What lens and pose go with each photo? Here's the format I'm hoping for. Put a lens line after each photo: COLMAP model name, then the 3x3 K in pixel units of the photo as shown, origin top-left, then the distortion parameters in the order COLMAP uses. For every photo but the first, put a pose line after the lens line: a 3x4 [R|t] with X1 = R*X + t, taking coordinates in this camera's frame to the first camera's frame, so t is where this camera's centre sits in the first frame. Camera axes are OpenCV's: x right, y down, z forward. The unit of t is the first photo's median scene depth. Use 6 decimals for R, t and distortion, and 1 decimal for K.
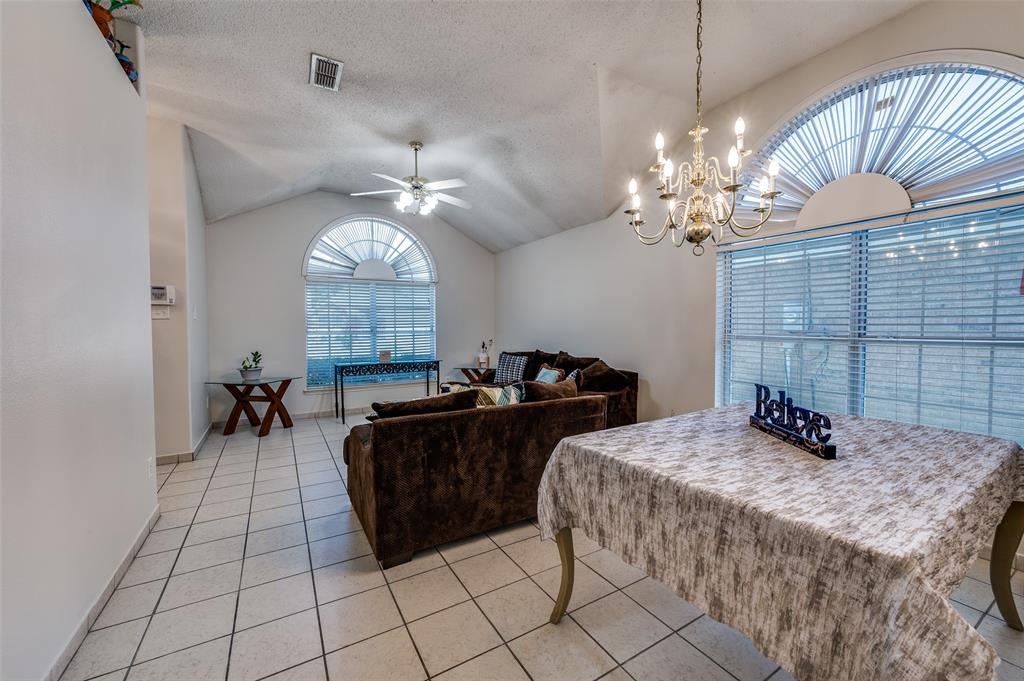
lens RADIAL K [[402.6, 0, 515.8], [0, 402.6, 337.3], [0, 0, 1]] dist [0.002336, 0.000452]
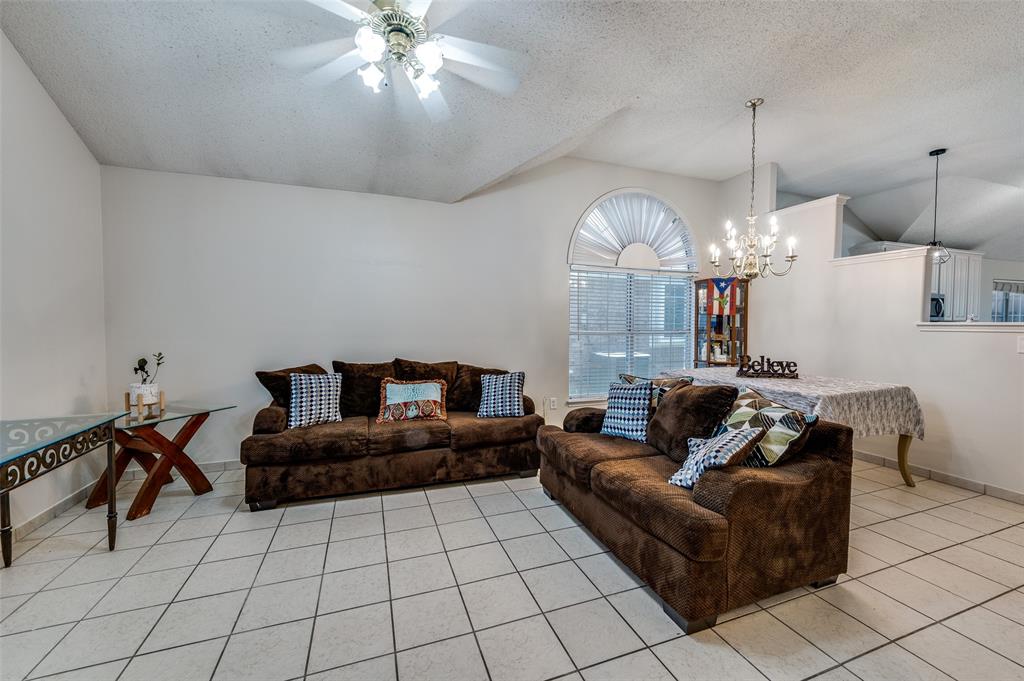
lens RADIAL K [[402.6, 0, 511.1], [0, 402.6, 335.8], [0, 0, 1]] dist [0.002336, 0.000452]
pose [[0.198522, -0.020603, 0.979880, -1.609558], [0.025438, 0.999551, 0.015863, -0.036137], [-0.979766, 0.021777, 0.198957, 1.808967]]
